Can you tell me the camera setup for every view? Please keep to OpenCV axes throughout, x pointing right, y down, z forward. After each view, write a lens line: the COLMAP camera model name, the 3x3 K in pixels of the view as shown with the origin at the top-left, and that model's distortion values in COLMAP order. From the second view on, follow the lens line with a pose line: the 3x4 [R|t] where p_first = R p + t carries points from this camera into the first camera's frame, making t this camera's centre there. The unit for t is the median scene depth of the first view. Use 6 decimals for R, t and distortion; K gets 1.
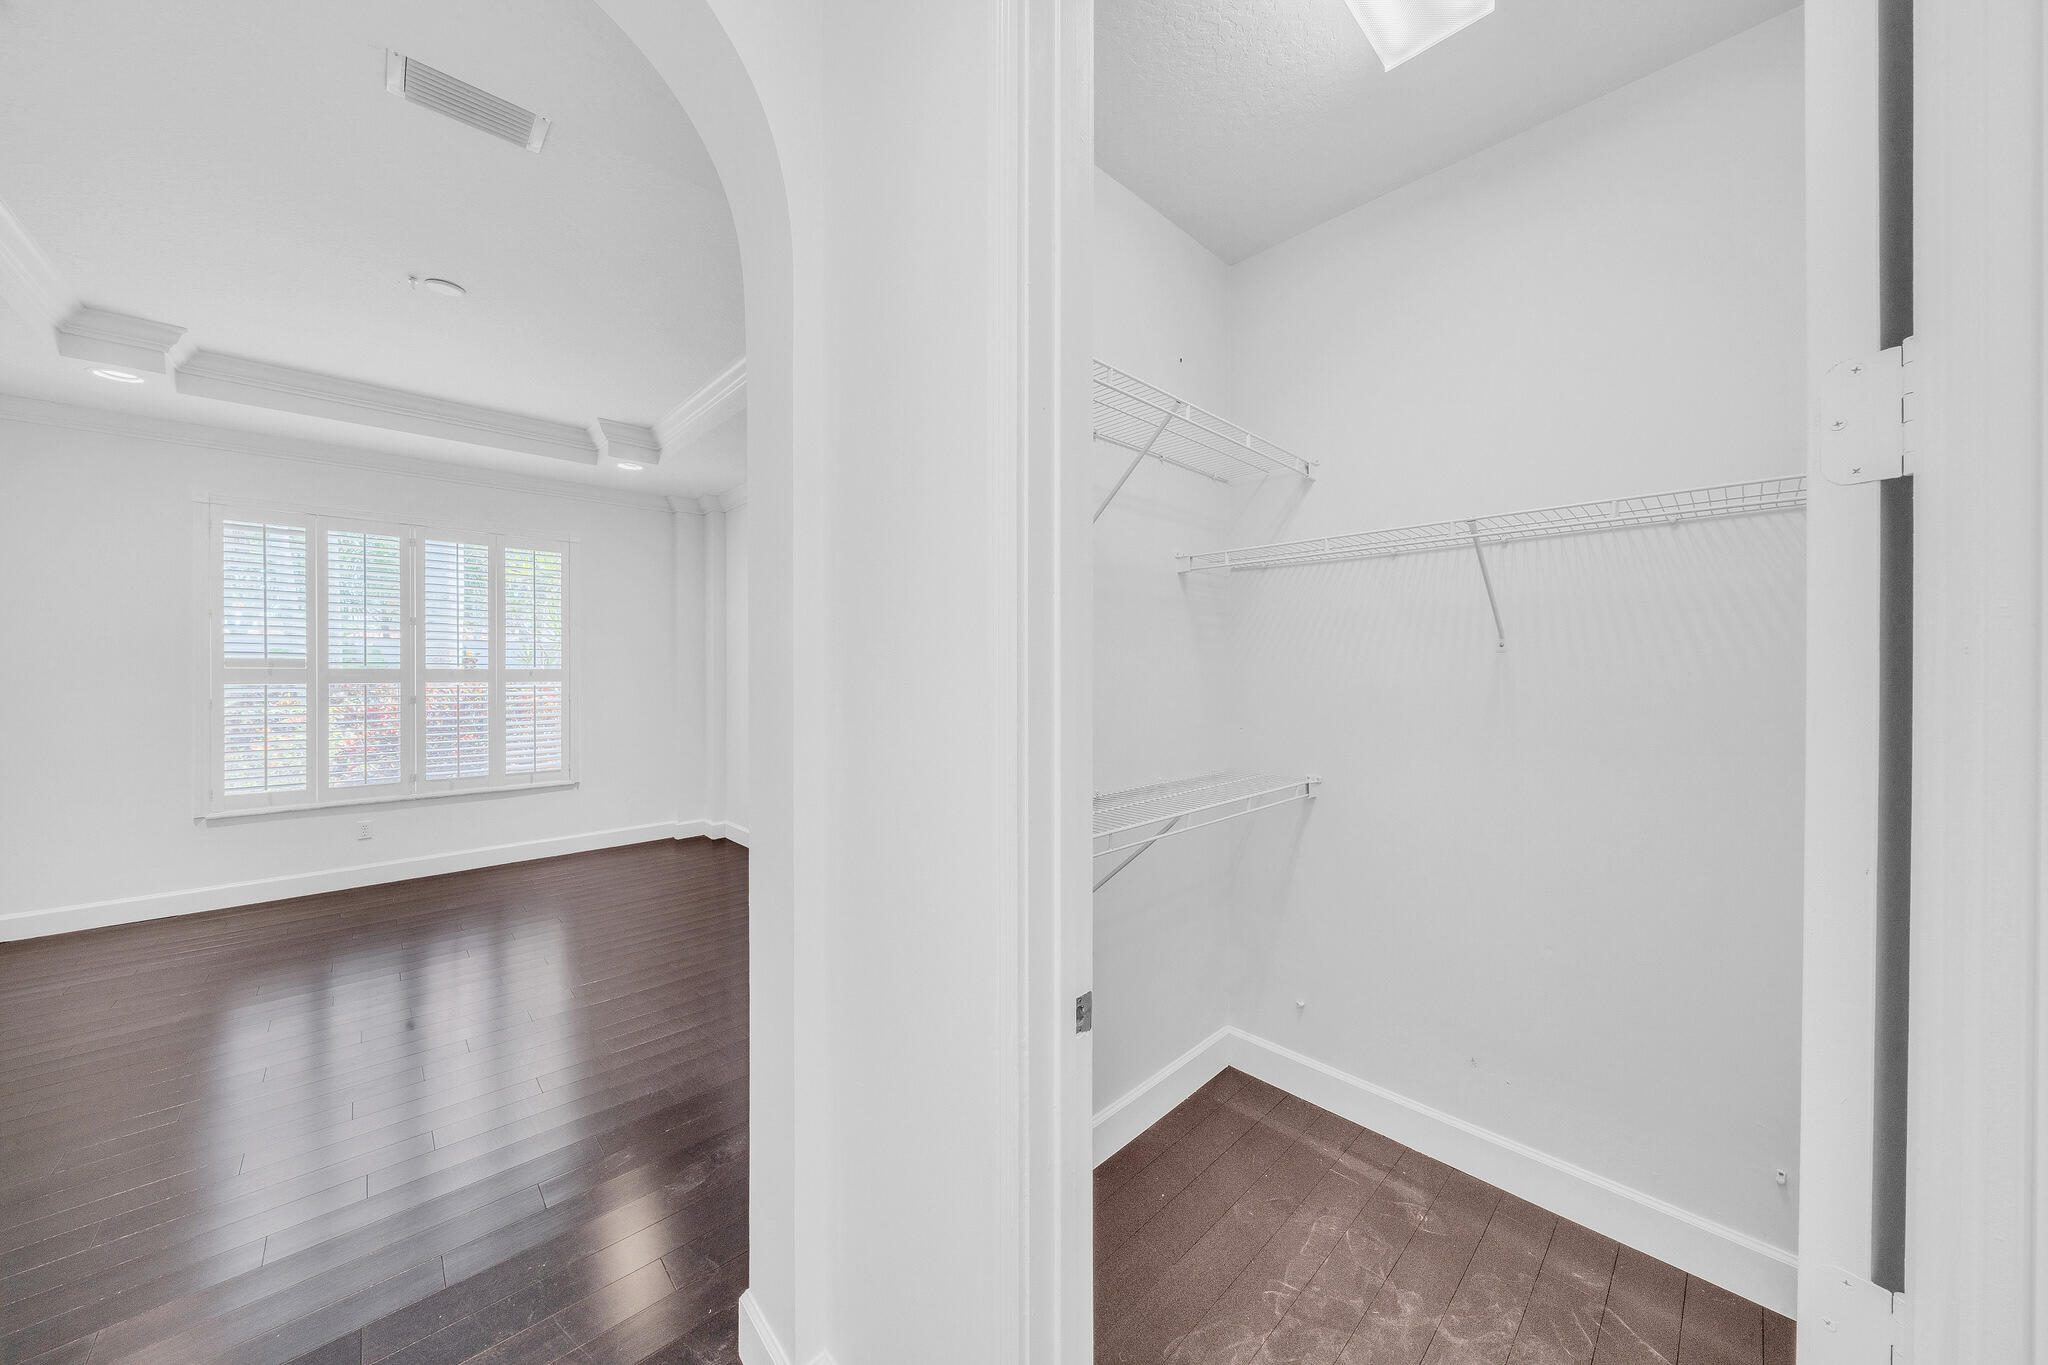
lens RADIAL K [[707.5, 0, 1029.2], [0, 707.5, 684.3], [0, 0, 1]] dist [-0.007064, -0.000171]
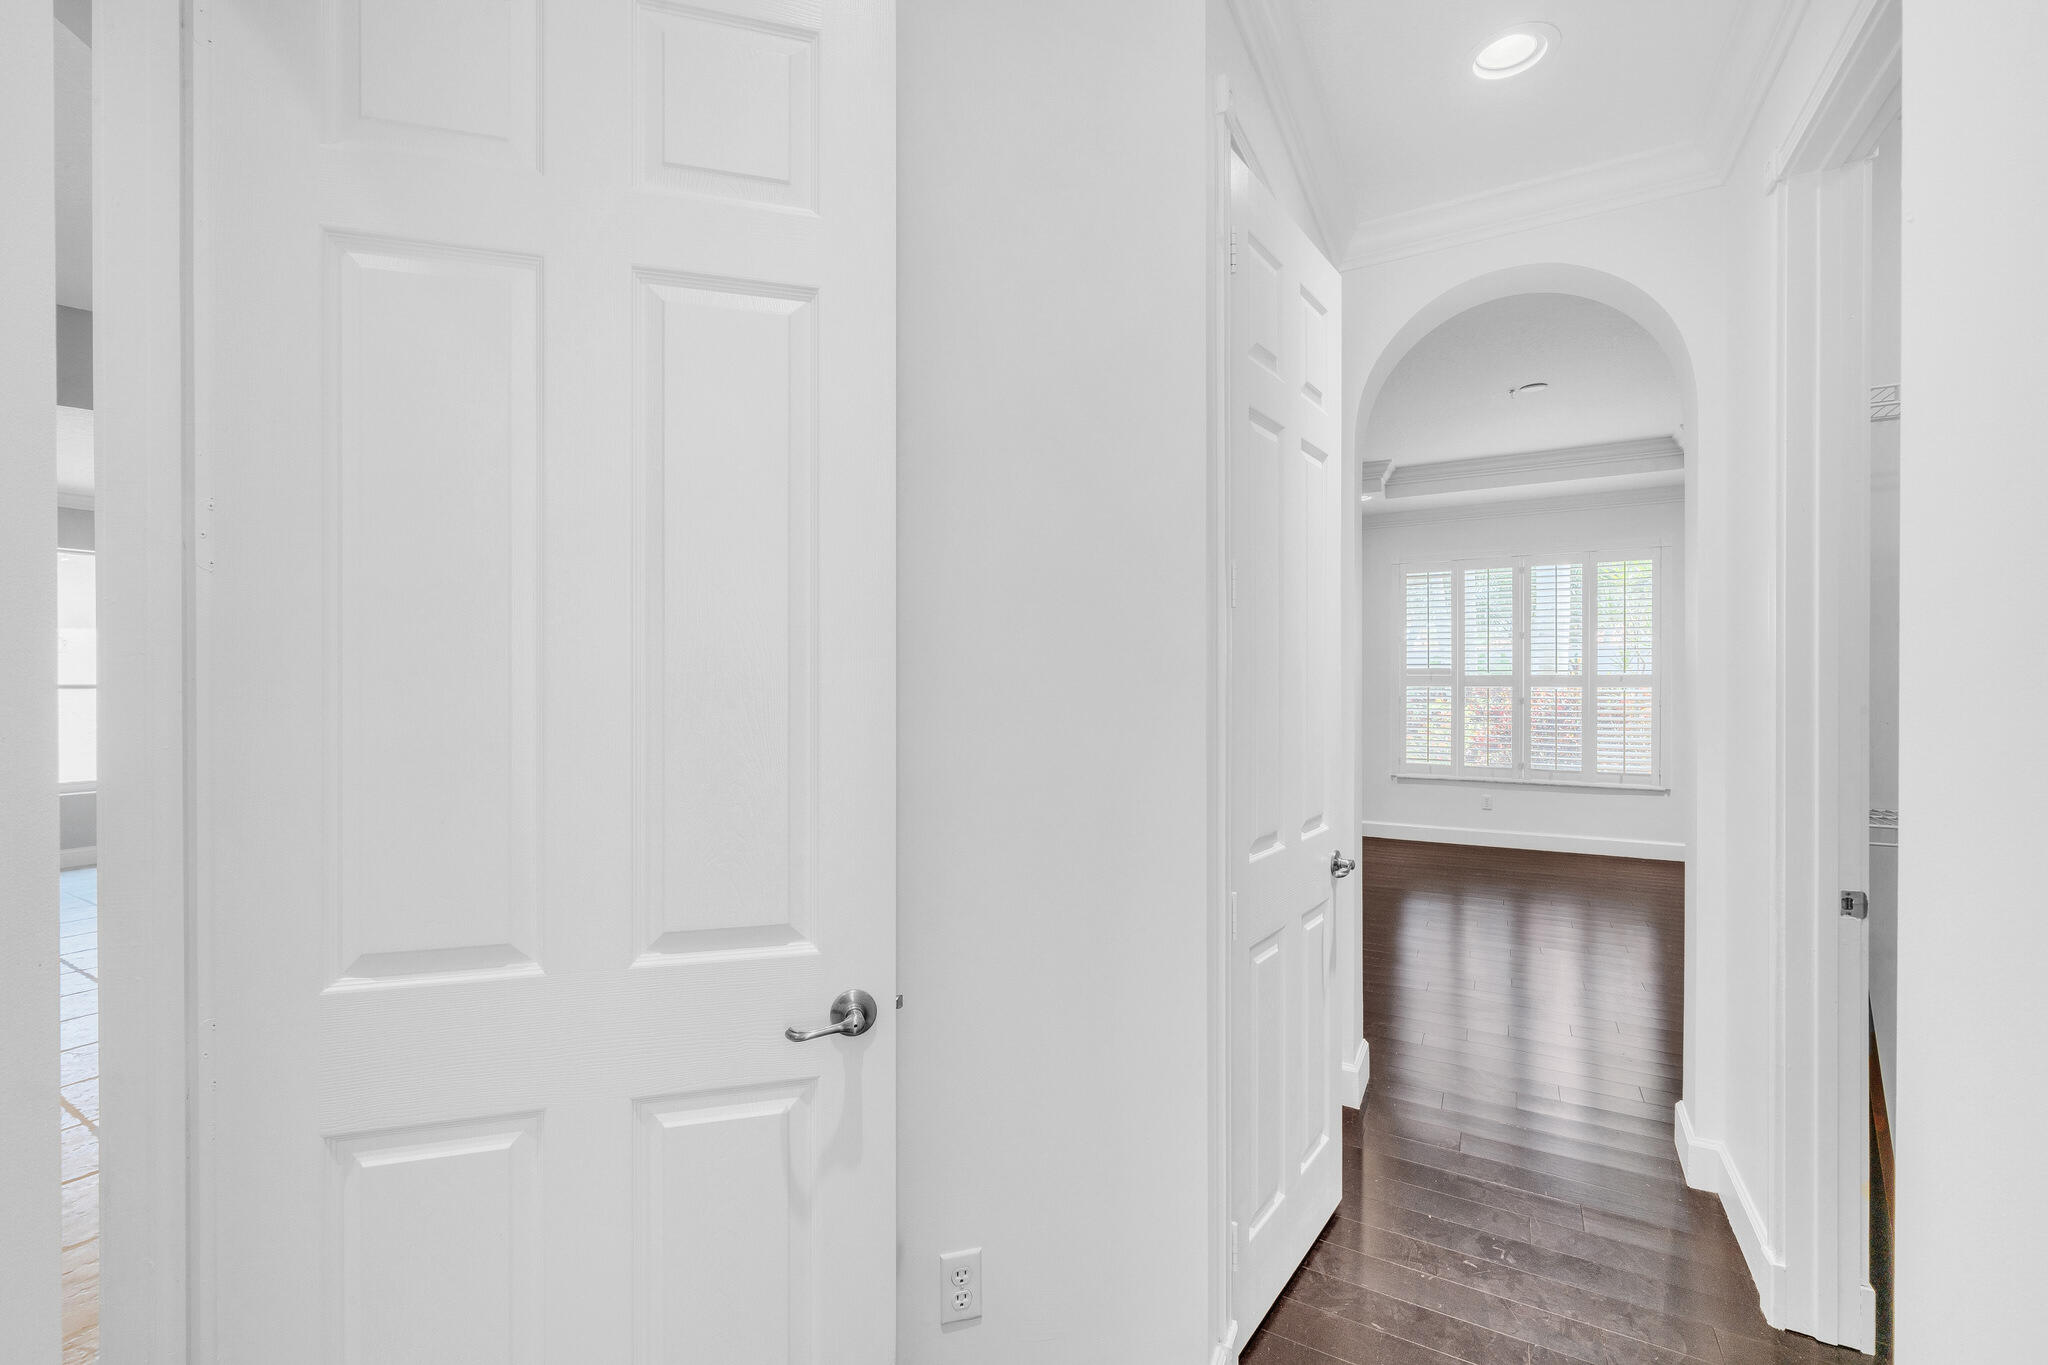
lens RADIAL K [[857.6, 0, 1016.6], [0, 857.6, 667.7], [0, 0, 1]] dist [0.000880, -0.000031]
pose [[0.294151, -0.013626, -0.955662, 0.267218], [-0.014975, 0.999710, -0.018864, 0.005638], [0.955642, 0.019860, 0.293862, -0.252144]]
